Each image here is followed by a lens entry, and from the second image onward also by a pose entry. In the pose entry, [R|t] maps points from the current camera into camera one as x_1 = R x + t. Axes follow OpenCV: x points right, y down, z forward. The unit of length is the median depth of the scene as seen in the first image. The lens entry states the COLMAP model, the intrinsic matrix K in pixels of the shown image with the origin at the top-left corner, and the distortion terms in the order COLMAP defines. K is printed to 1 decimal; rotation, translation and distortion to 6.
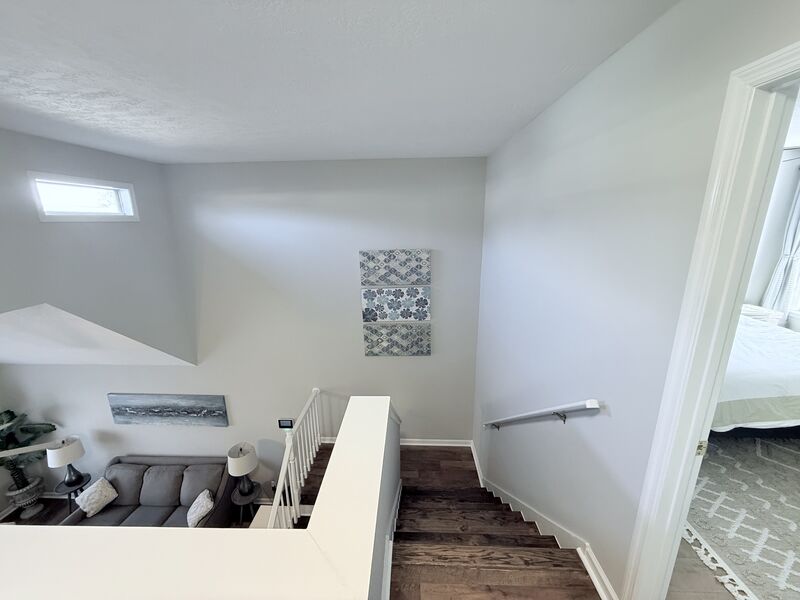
lens RADIAL K [[318.4, 0, 399.1], [0, 318.4, 301.2], [0, 0, 1]] dist [0.001202, 0.000113]
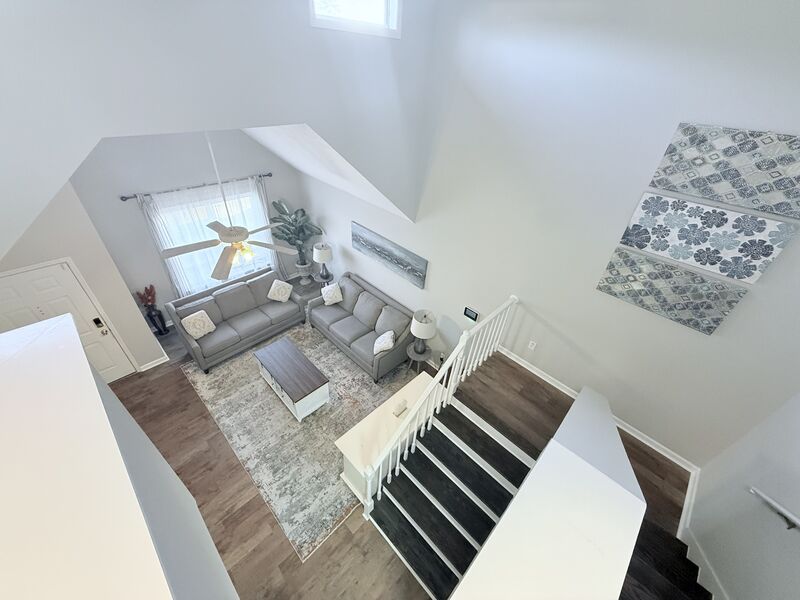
lens RADIAL K [[318.4, 0, 398.9], [0, 318.4, 299.6], [0, 0, 1]] dist [0.001202, 0.000113]
pose [[0.731257, 0.453965, -0.509096, -0.056606], [-0.235703, 0.868561, 0.435943, -0.013109], [0.640084, -0.198791, 0.742142, 0.187792]]
